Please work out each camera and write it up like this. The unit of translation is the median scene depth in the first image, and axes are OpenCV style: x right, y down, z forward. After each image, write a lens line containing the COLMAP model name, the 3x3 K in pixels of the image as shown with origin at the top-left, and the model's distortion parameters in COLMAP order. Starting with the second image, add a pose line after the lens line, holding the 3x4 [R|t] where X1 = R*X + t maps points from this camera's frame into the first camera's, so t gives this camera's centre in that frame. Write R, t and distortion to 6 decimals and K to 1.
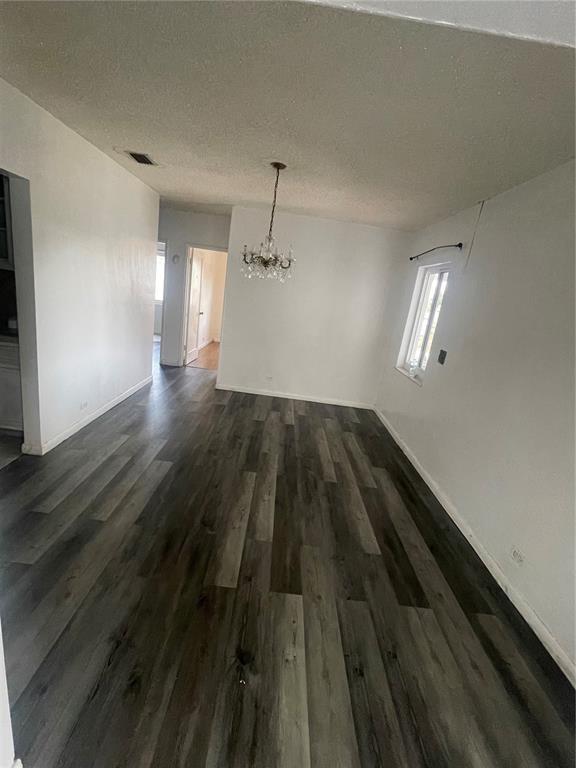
lens RADIAL K [[343.8, 0, 284.3], [0, 343.8, 382.3], [0, 0, 1]] dist [-0.001210, 0.000018]
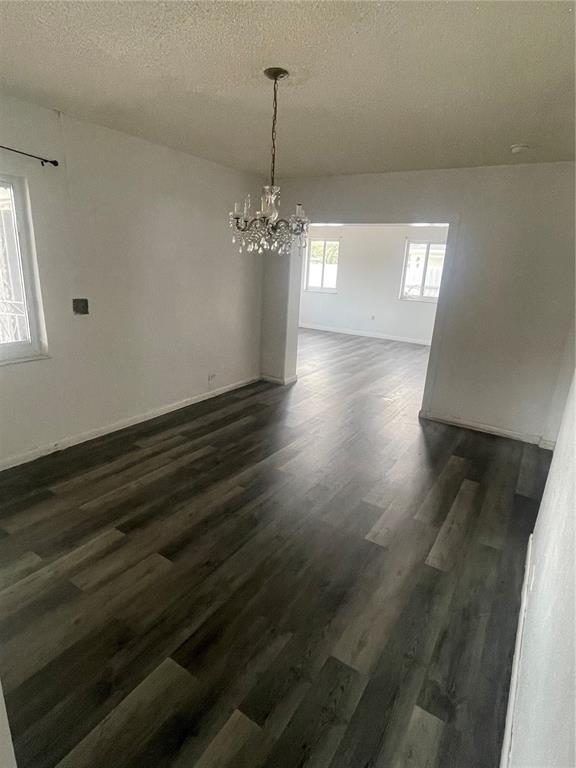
lens RADIAL K [[403.7, 0, 283.6], [0, 403.7, 382.7], [0, 0, 1]] dist [0.002680, 0.000073]
pose [[-0.823263, -0.324015, 0.466102, -0.462062], [-0.015010, 0.833233, 0.552718, -0.461331], [-0.567461, 0.448036, -0.690834, 1.446704]]
